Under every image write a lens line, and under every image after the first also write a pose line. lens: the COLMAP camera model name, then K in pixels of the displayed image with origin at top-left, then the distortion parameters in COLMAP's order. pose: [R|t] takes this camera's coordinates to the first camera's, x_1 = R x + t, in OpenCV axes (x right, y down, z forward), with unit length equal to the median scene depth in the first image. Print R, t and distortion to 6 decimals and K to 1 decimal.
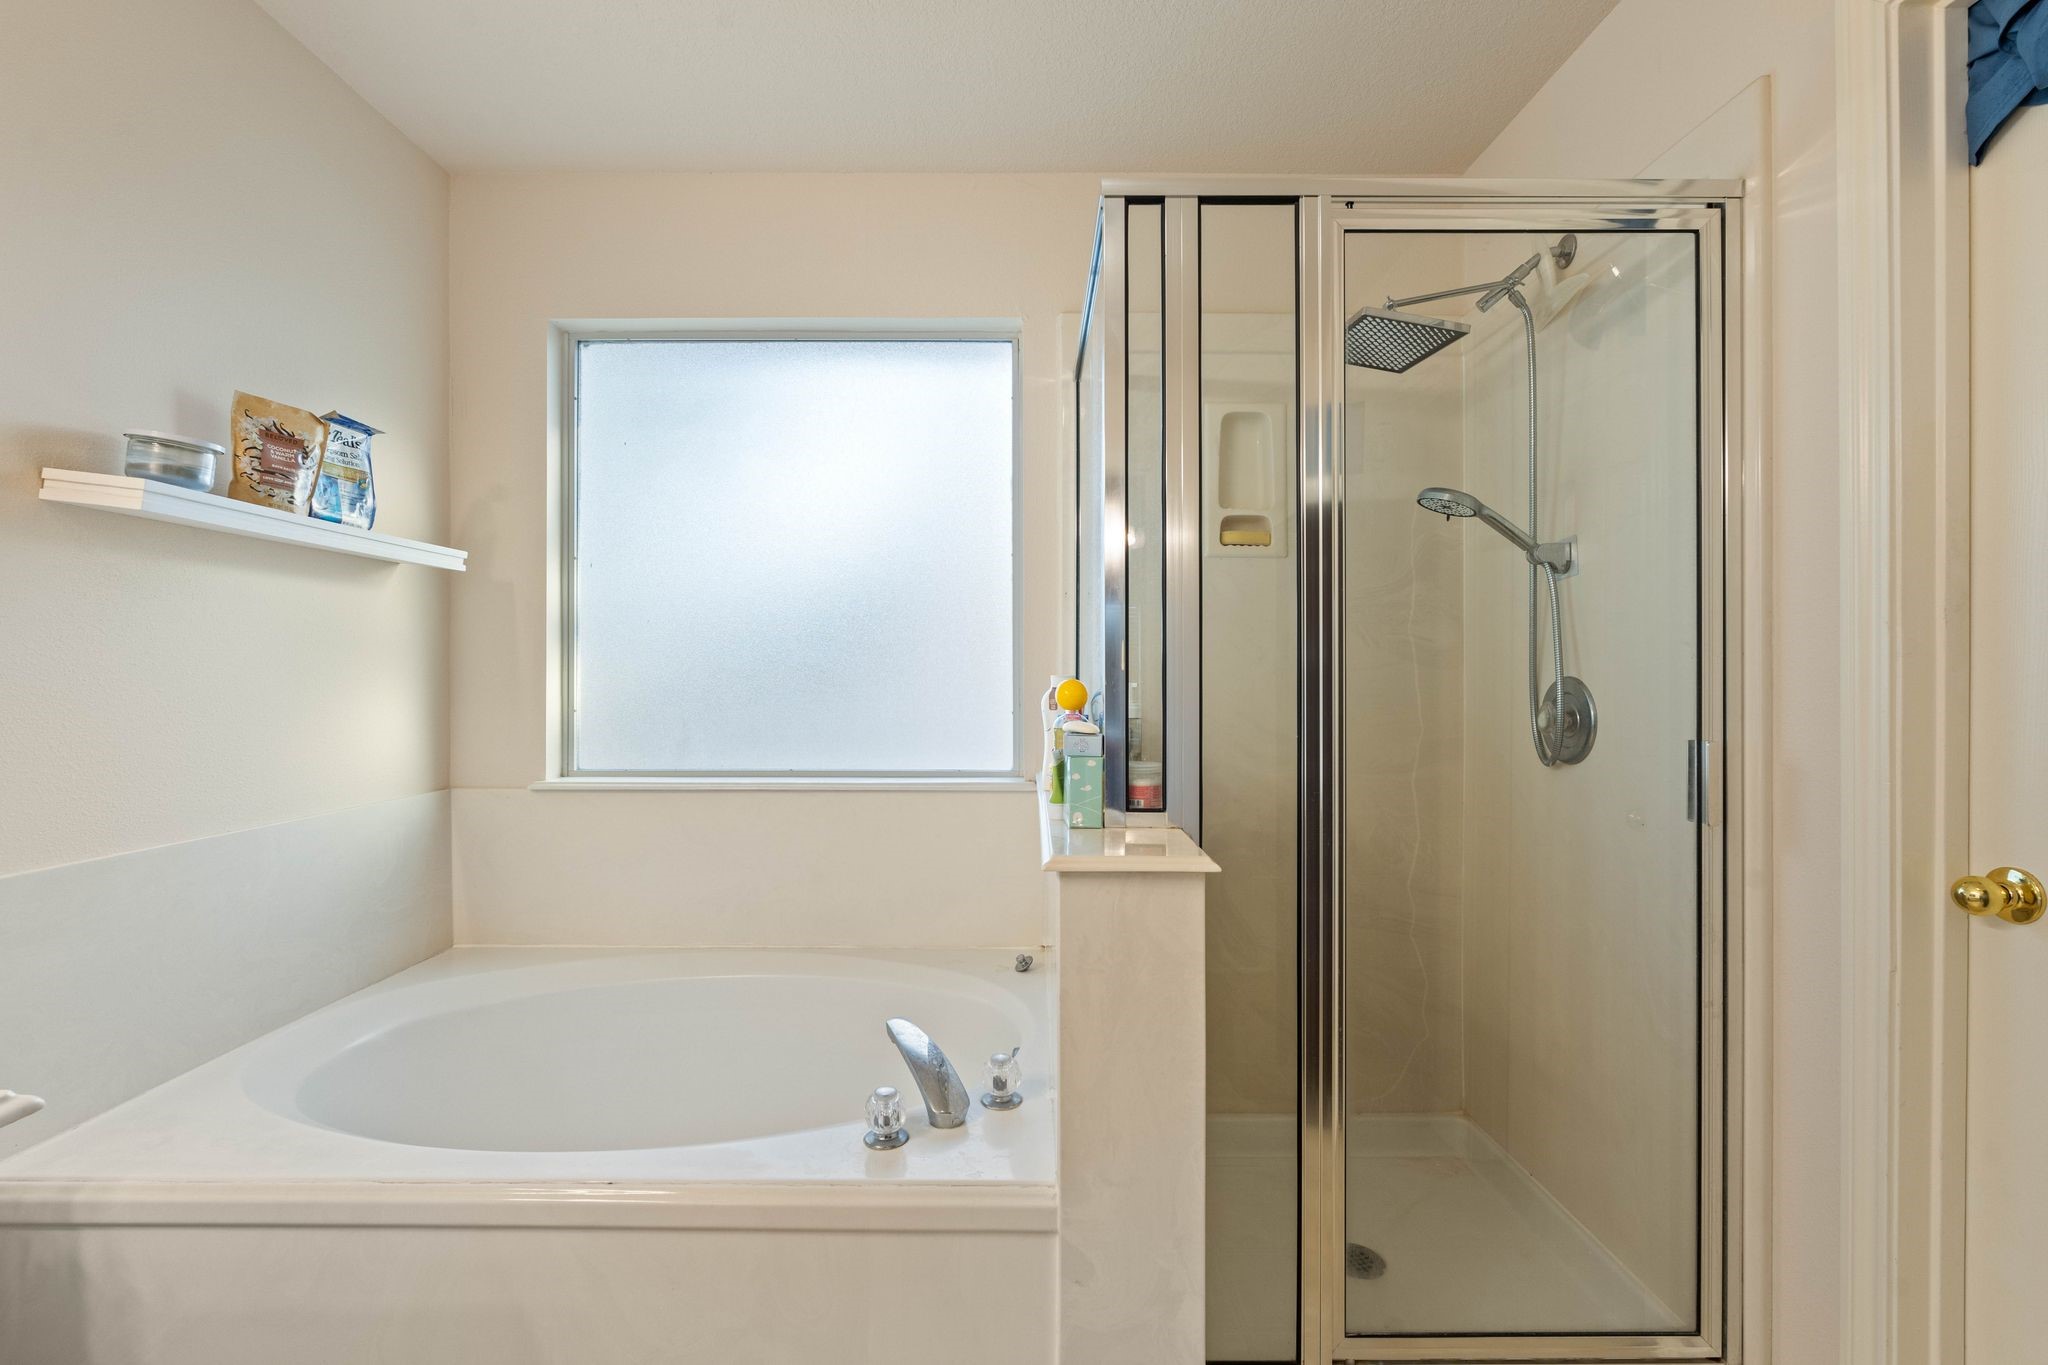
lens RADIAL K [[899.8, 0, 1021.1], [0, 899.8, 672.9], [0, 0, 1]] dist [-0.000924, -0.000733]
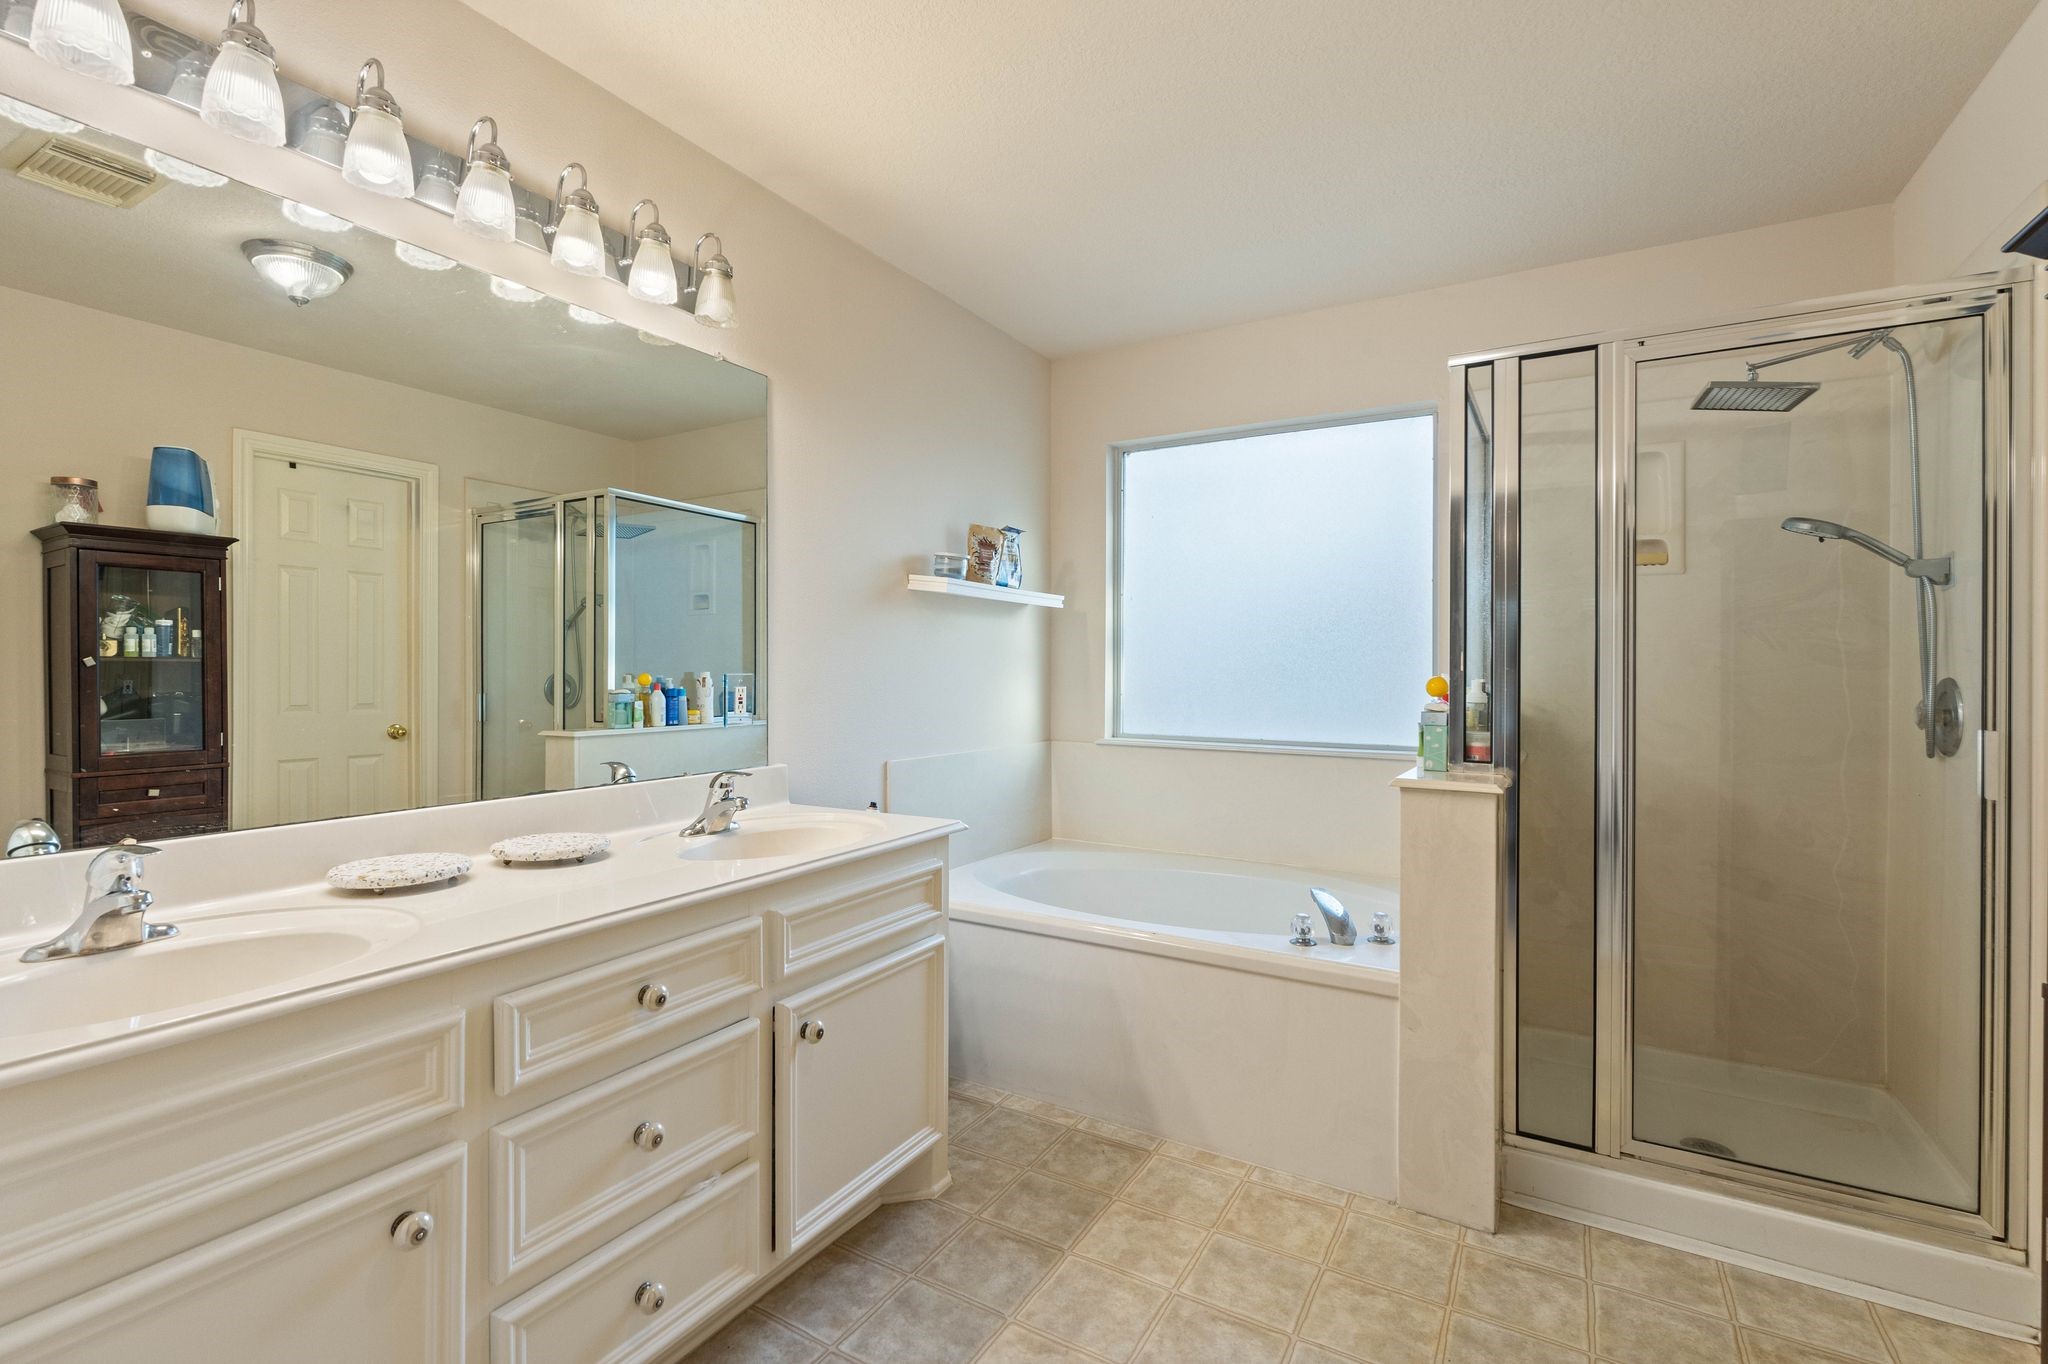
lens RADIAL K [[899.8, 0, 1023.7], [0, 899.8, 672.3], [0, 0, 1]] dist [-0.000924, -0.000733]
pose [[0.860812, 0.005488, -0.508894, 0.202481], [-0.003726, 0.999983, 0.004481, -0.003526], [0.508910, -0.001961, 0.860818, -0.579324]]
